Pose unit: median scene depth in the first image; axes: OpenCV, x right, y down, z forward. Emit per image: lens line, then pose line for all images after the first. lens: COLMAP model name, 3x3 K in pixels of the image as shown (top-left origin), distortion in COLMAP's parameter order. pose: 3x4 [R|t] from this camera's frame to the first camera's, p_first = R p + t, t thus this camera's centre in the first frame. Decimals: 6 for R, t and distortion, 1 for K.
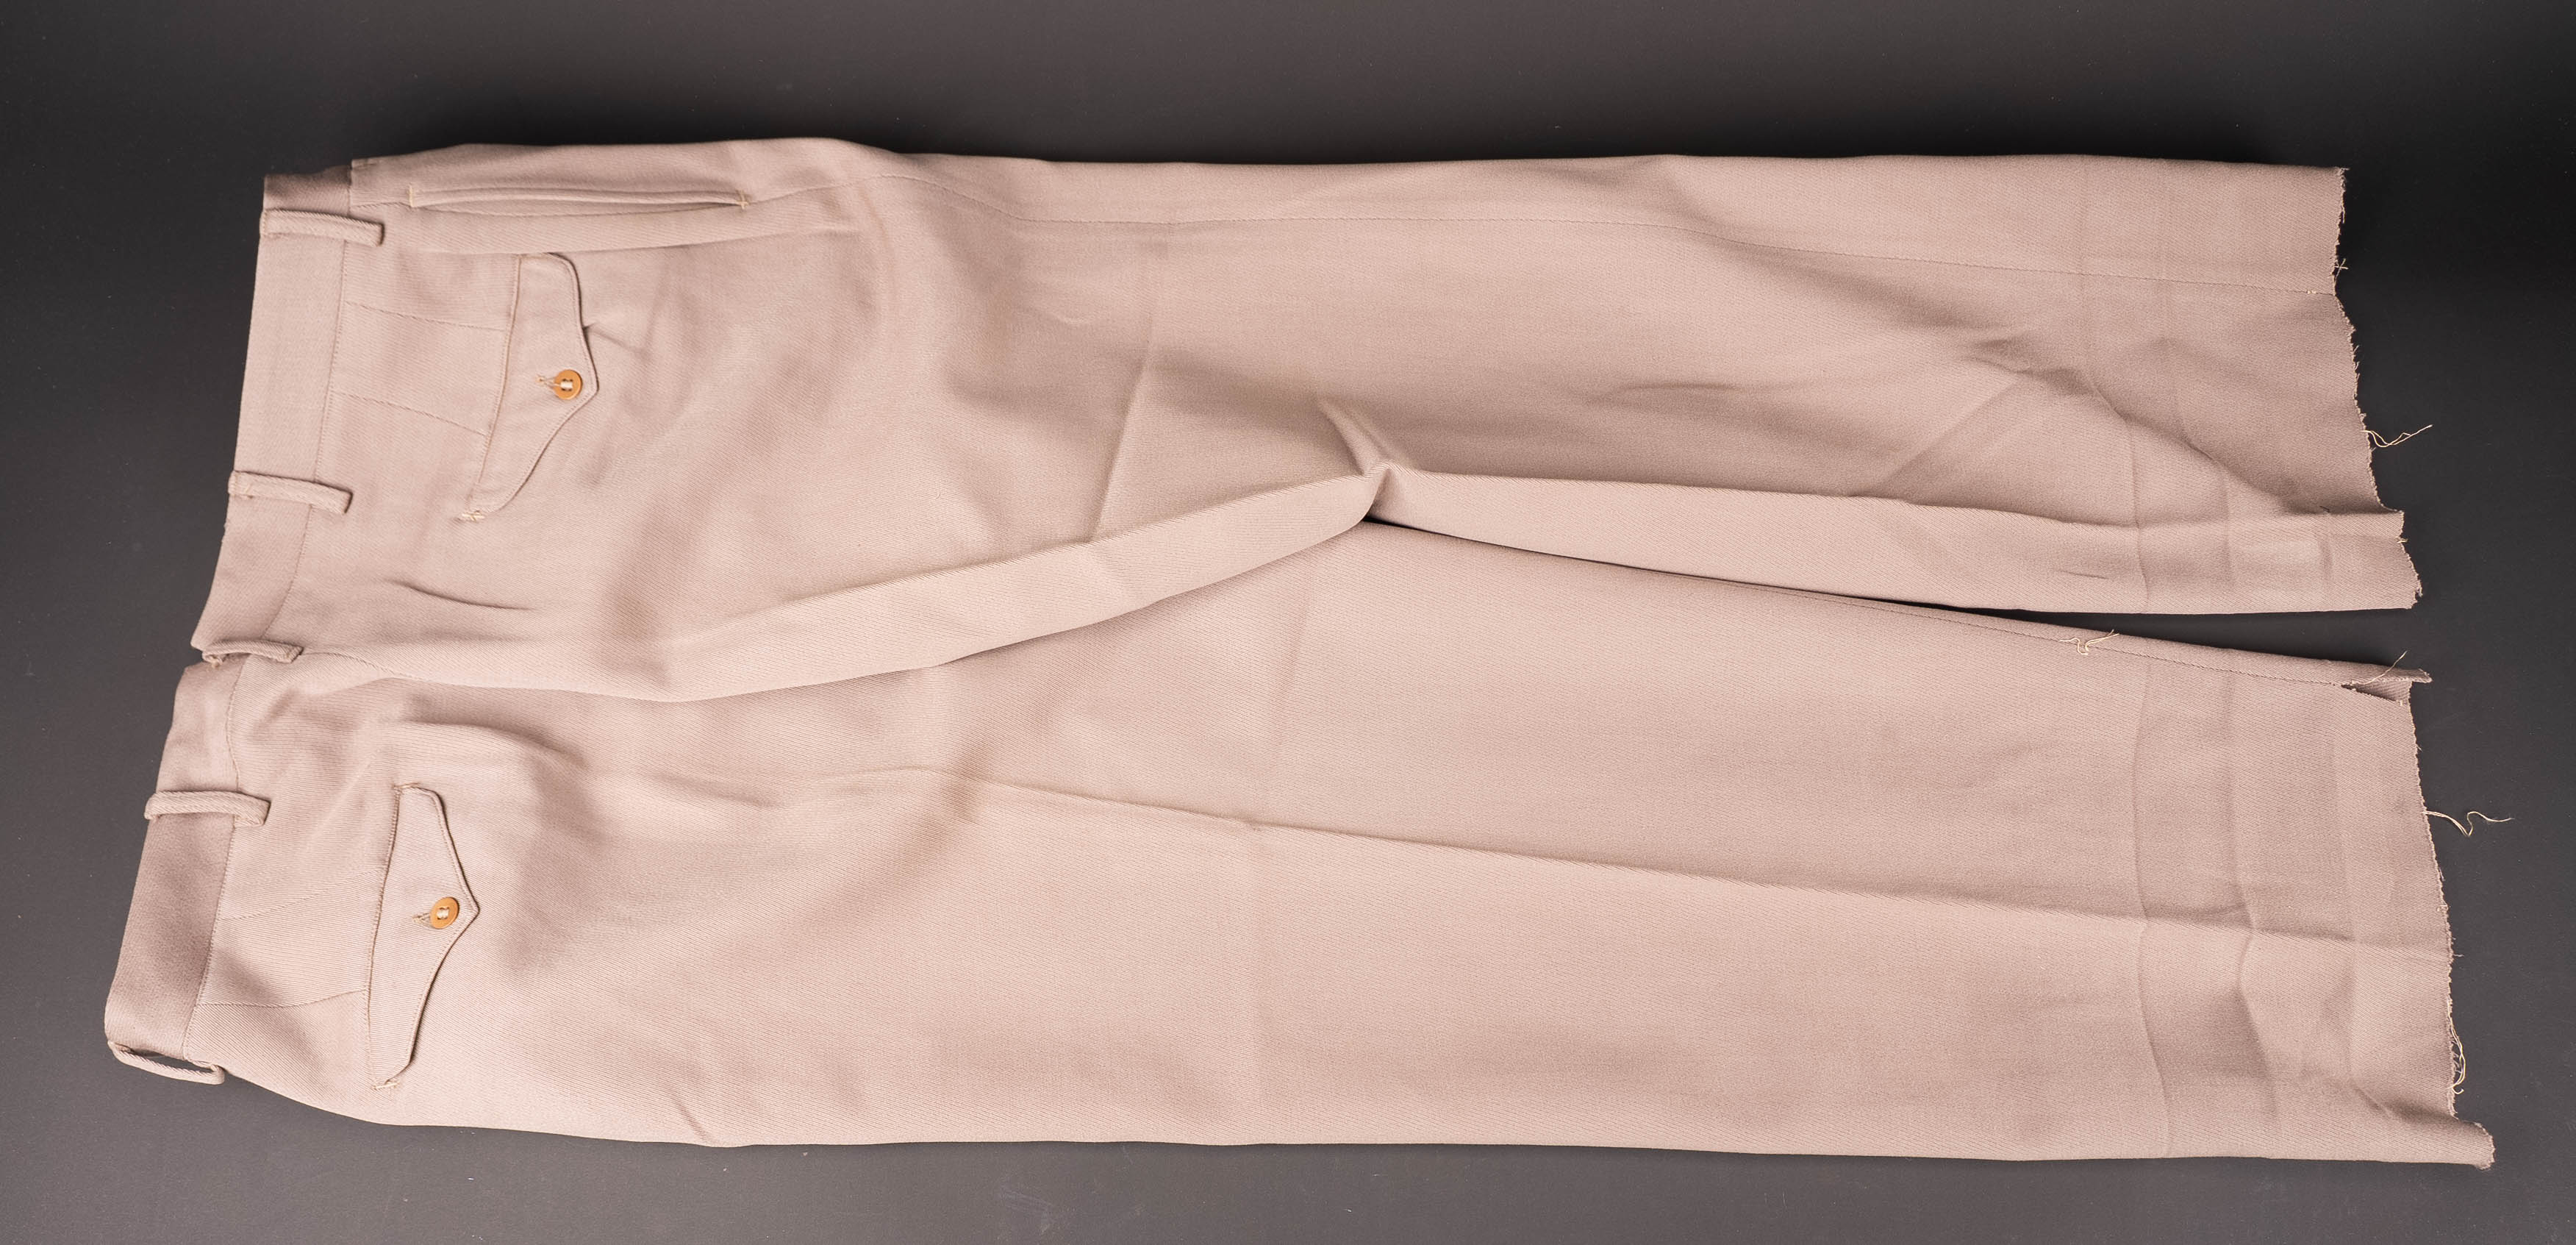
lens RADIAL K [[2150.0, 0, 1293.4], [0, 2150.0, 617.1], [0, 0, 1]] dist [-0.069932, 0.026433]
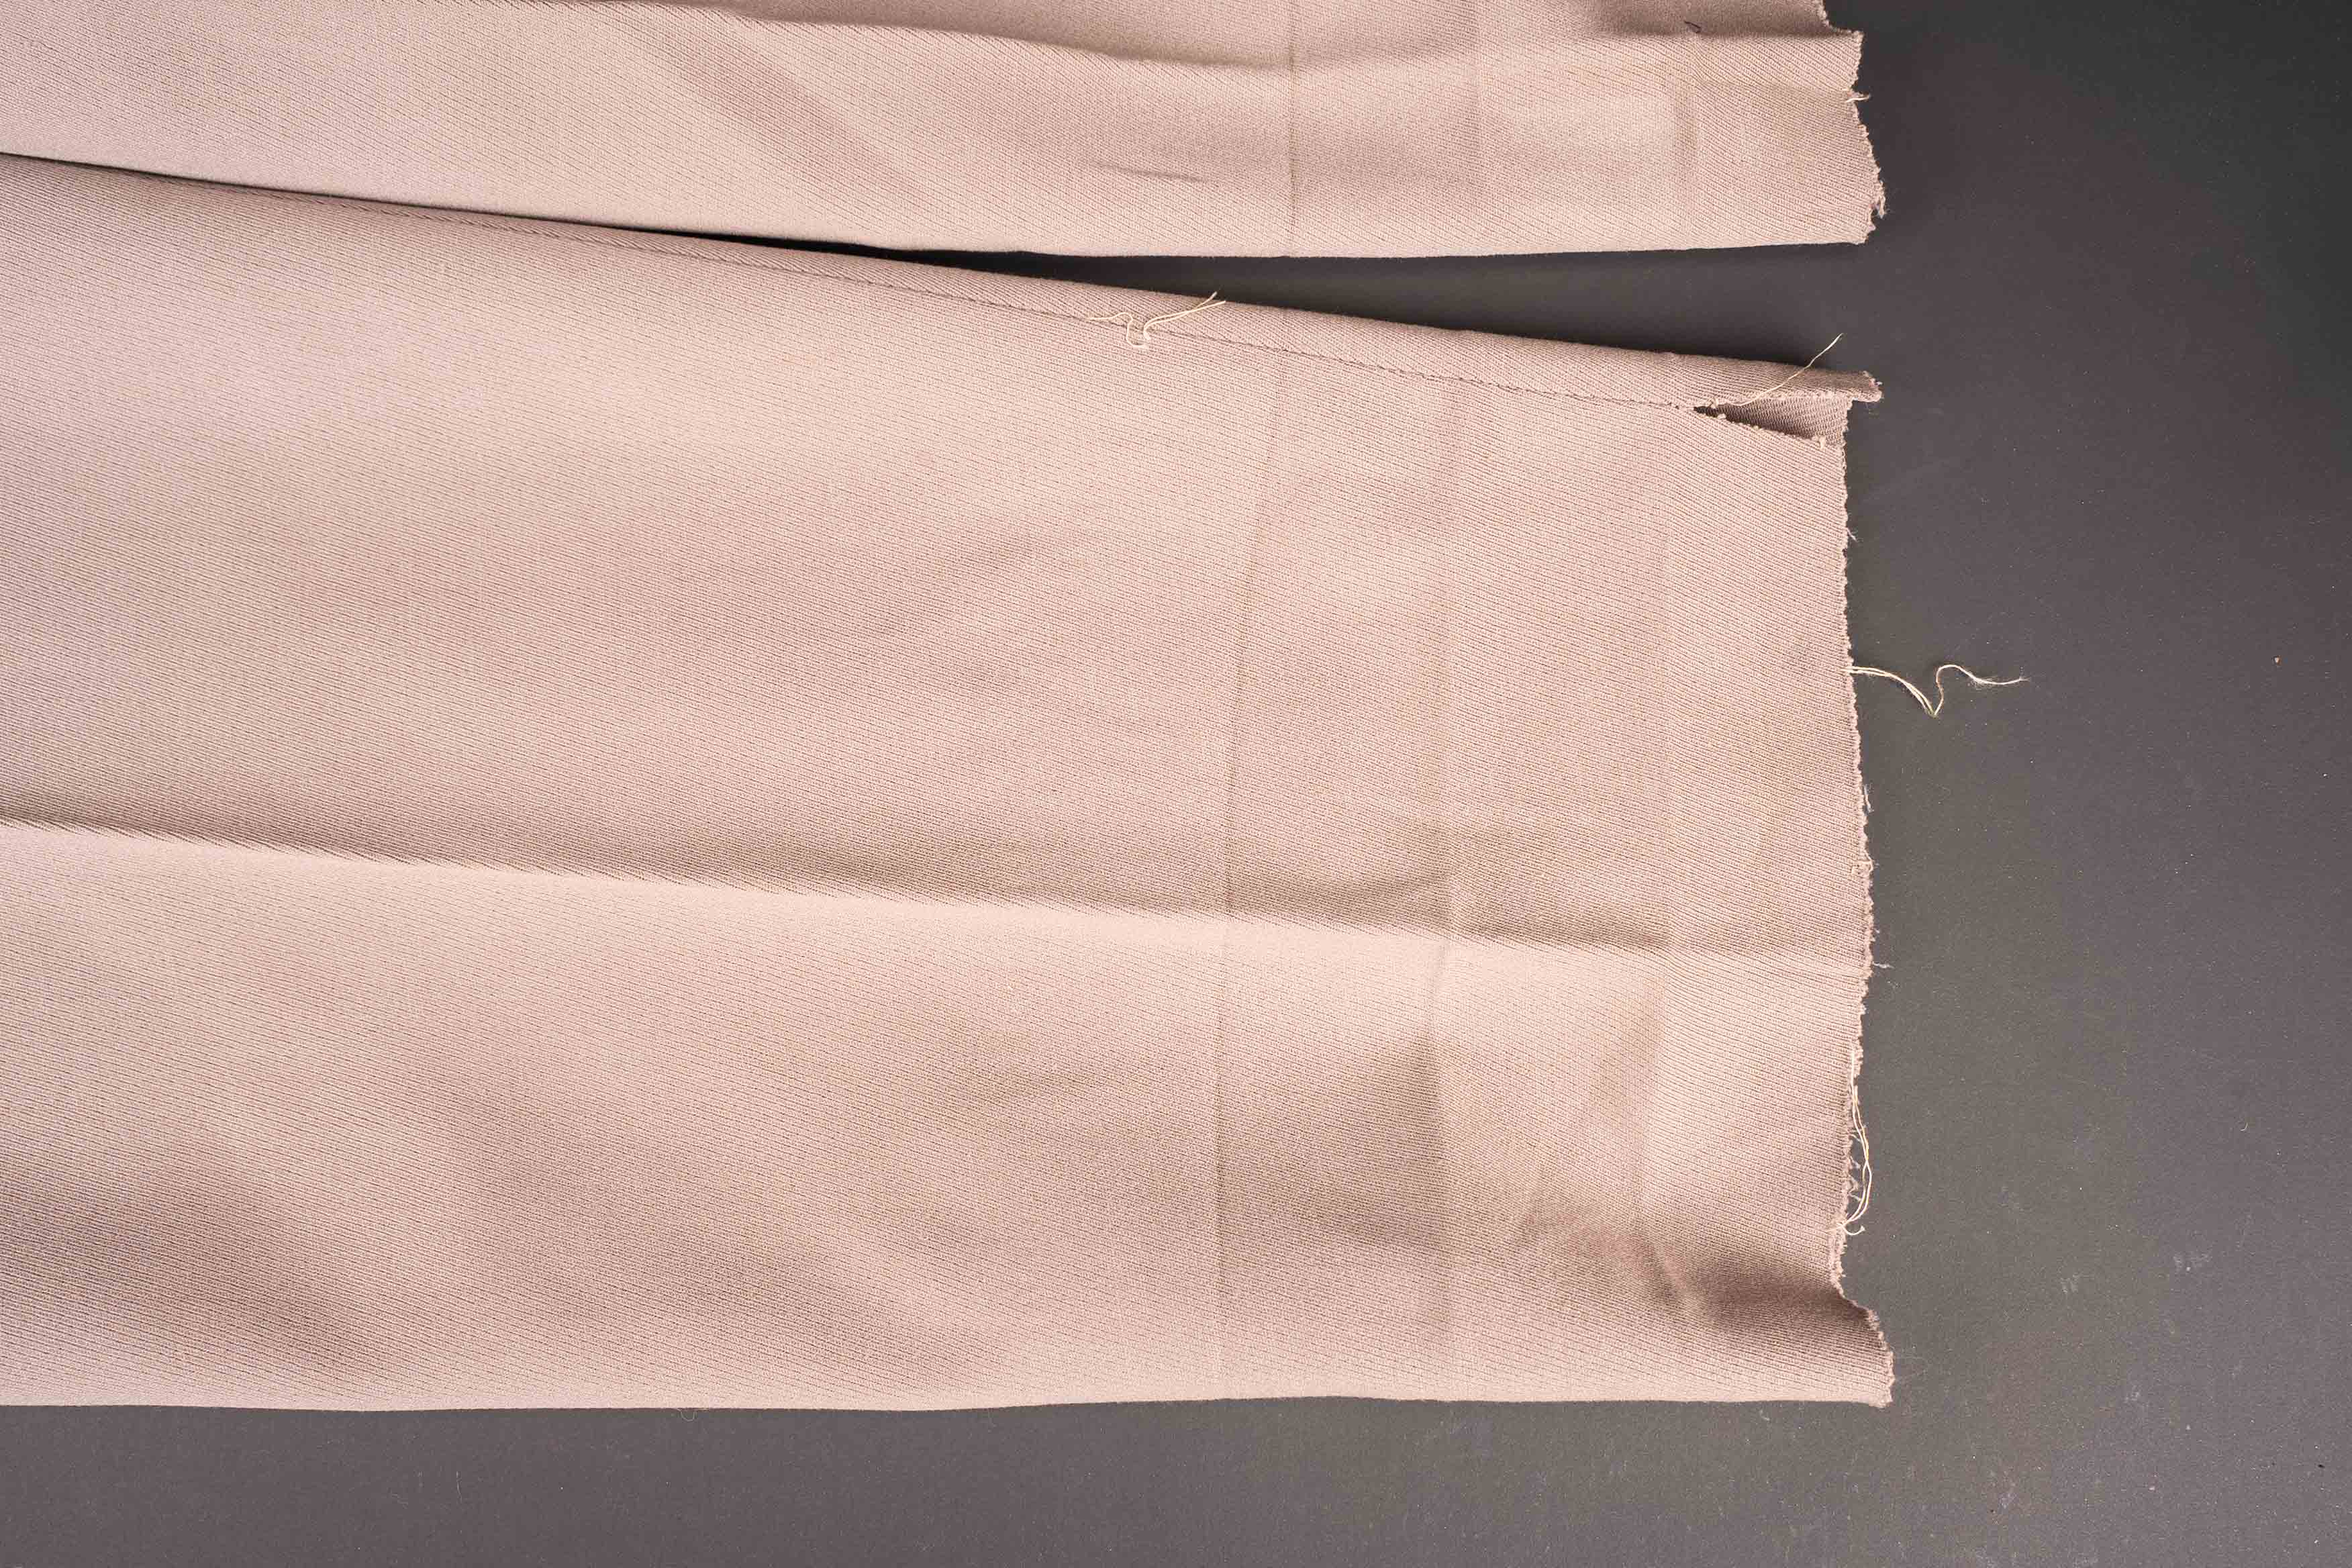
lens RADIAL K [[1961.0, 0, 1173.2], [0, 1961.0, 776.3], [0, 0, 1]] dist [-0.075384, 0.014066]
pose [[0.999322, -0.021015, 0.030219, 0.357756], [0.012814, 0.968266, 0.249594, 0.001693], [-0.034505, -0.249037, 0.967879, 0.550863]]
